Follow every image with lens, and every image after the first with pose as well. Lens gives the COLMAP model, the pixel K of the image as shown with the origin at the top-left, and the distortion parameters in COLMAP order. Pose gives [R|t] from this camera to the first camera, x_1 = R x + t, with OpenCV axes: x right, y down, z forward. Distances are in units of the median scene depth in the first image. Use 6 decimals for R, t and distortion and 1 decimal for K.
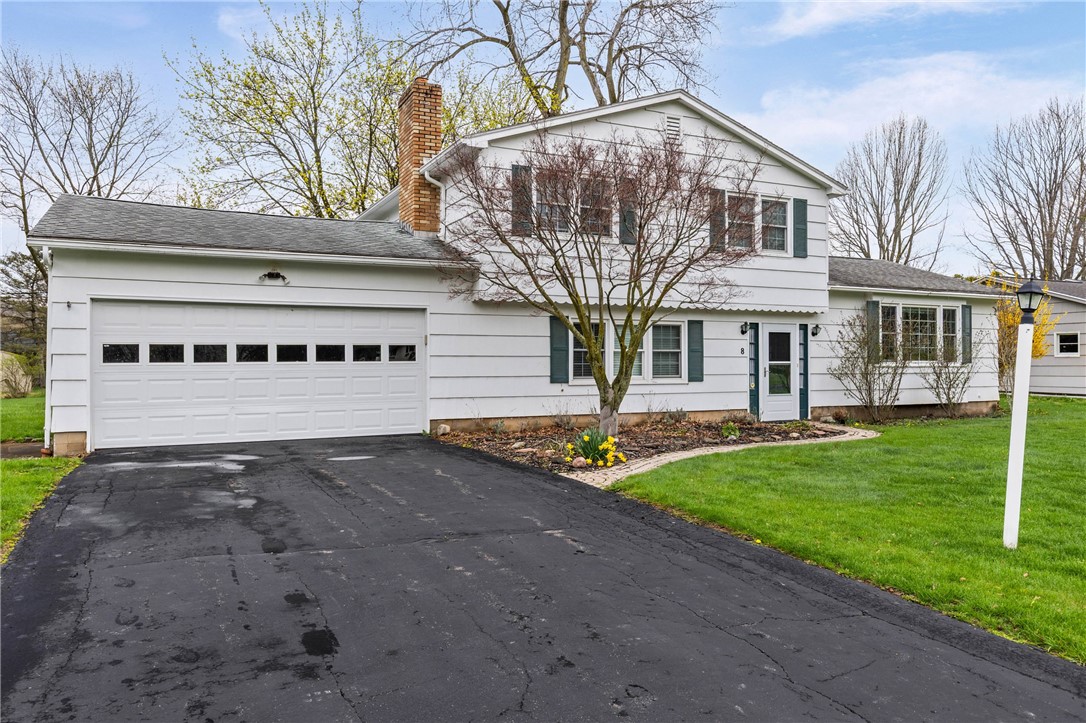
lens RADIAL K [[766.2, 0, 542.5], [0, 766.2, 361.1], [0, 0, 1]] dist [0.006763, 0.000973]
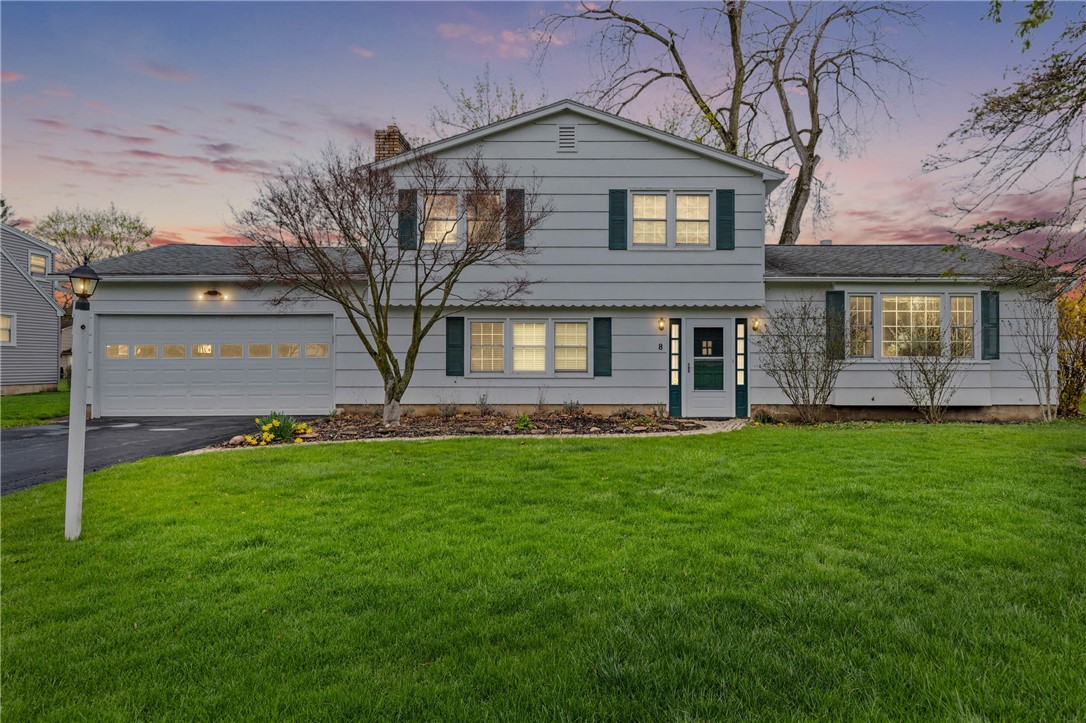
lens RADIAL K [[647.0, 0, 544.3], [0, 647.0, 357.7], [0, 0, 1]] dist [0.009666, 0.000023]
pose [[0.901996, -0.002060, -0.431740, 0.483056], [0.000131, 0.999990, -0.004498, 0.005069], [0.431745, 0.004000, 0.901987, 0.163935]]
